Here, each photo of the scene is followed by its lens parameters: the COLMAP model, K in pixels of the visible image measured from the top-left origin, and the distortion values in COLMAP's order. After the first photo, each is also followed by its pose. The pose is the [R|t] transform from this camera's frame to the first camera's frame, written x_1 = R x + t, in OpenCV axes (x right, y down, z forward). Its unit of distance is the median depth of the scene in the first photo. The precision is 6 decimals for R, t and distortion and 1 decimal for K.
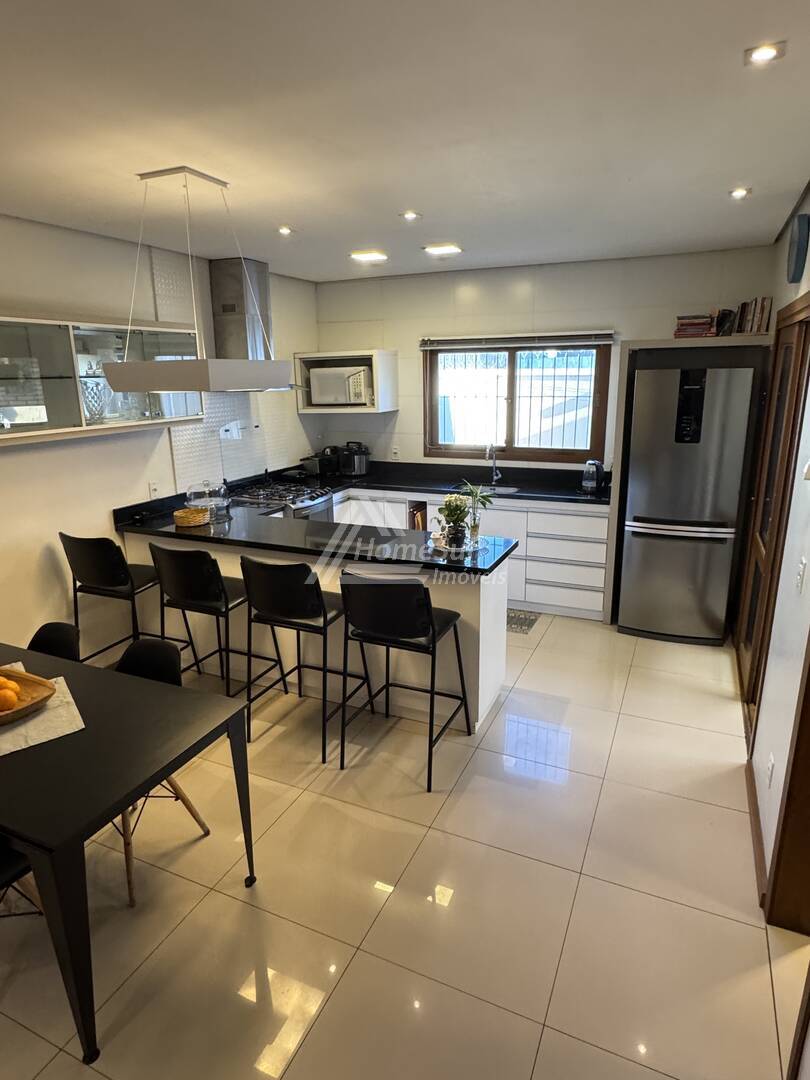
lens RADIAL K [[626.9, 0, 410.2], [0, 626.9, 537.3], [0, 0, 1]] dist [-0.003041, 0.000322]
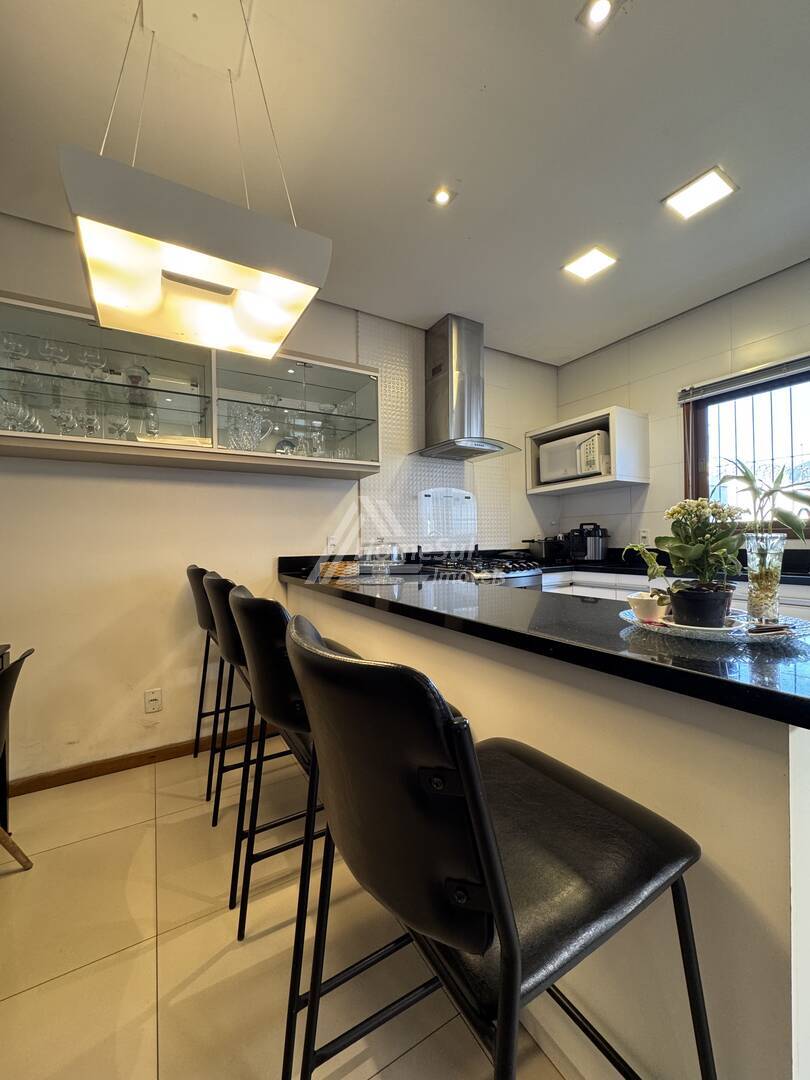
lens RADIAL K [[431.3, 0, 407.1], [0, 431.3, 540.1], [0, 0, 1]] dist [-0.004590, -0.000068]
pose [[0.818649, 0.003528, -0.574283, 0.052650], [-0.144450, 0.969097, -0.199961, 0.027846], [0.555831, 0.246653, 0.793860, 0.468684]]
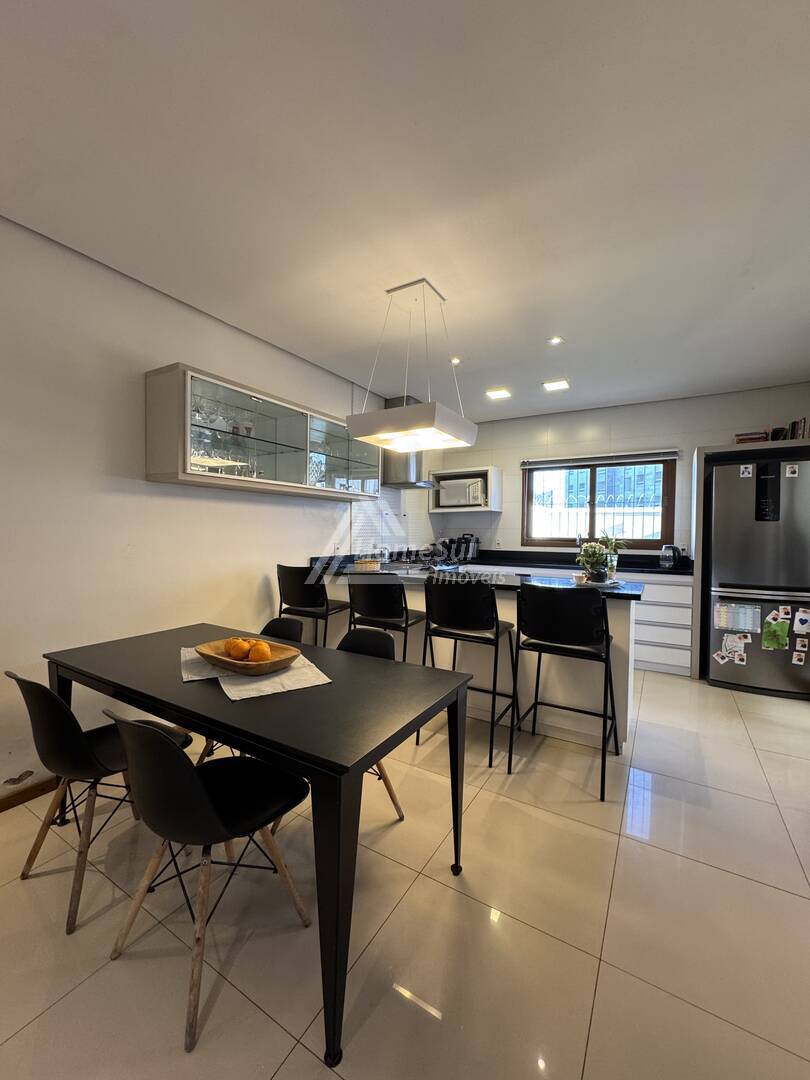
lens RADIAL K [[431.3, 0, 407.1], [0, 431.3, 540.1], [0, 0, 1]] dist [-0.004590, -0.000068]
pose [[0.992743, 0.028236, -0.116893, -0.131292], [-0.054780, 0.971515, -0.230559, 0.097902], [0.107053, 0.235289, 0.966012, 0.099106]]
